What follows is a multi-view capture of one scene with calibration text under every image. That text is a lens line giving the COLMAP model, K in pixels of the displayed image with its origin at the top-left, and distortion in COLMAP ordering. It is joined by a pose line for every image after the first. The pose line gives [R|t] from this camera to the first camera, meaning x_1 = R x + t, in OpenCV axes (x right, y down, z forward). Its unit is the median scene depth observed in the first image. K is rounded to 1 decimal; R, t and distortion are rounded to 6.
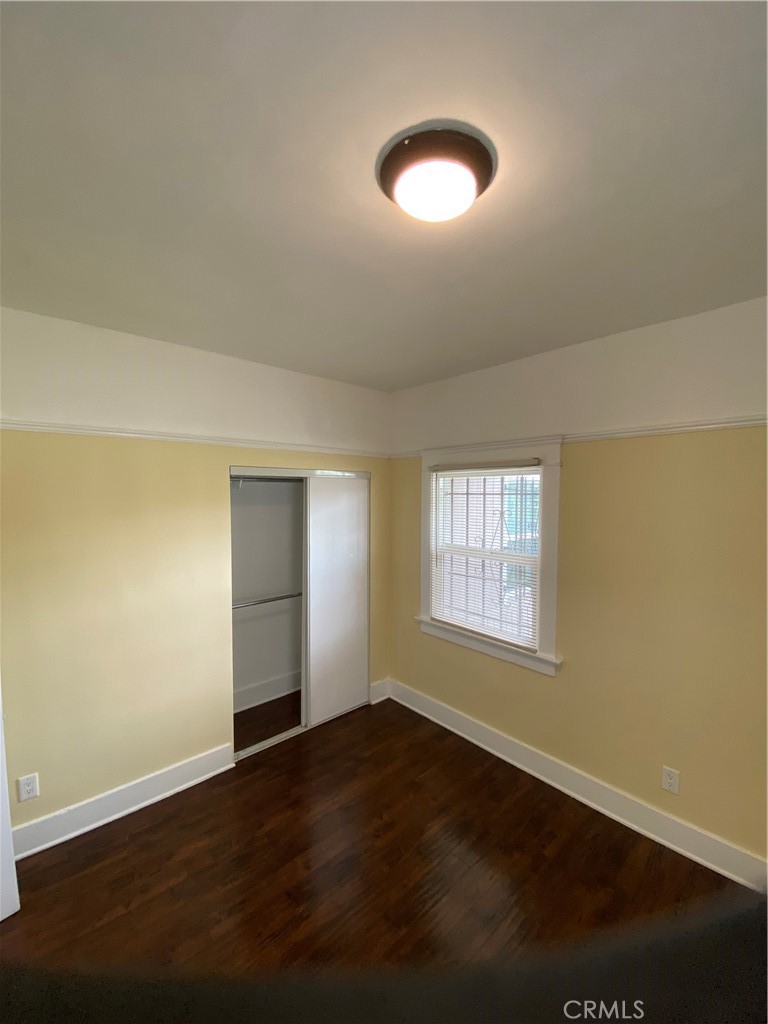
lens RADIAL K [[404.5, 0, 384.0], [0, 404.5, 512.0], [0, 0, 1]] dist [0.001564, -0.018523]
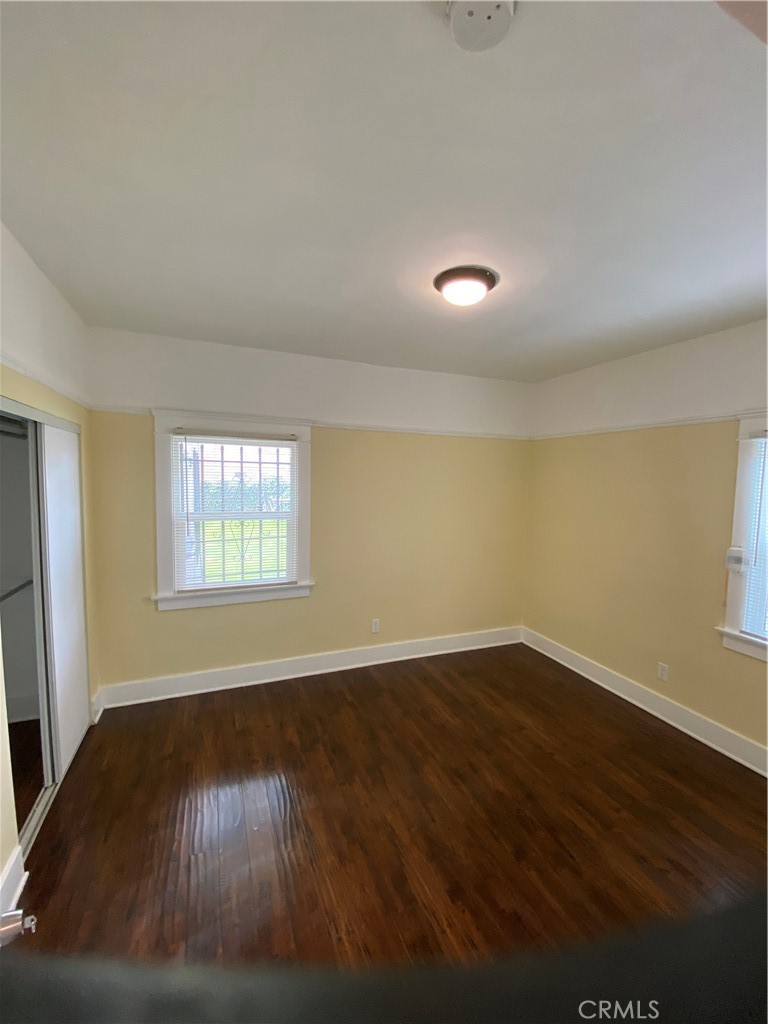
lens RADIAL K [[404.5, 0, 384.0], [0, 404.5, 512.0], [0, 0, 1]] dist [0.001564, -0.018523]
pose [[0.317028, -0.071069, 0.945750, -0.740564], [0.016735, 0.997452, 0.069345, 0.026528], [-0.948268, -0.006157, 0.317410, 0.296582]]
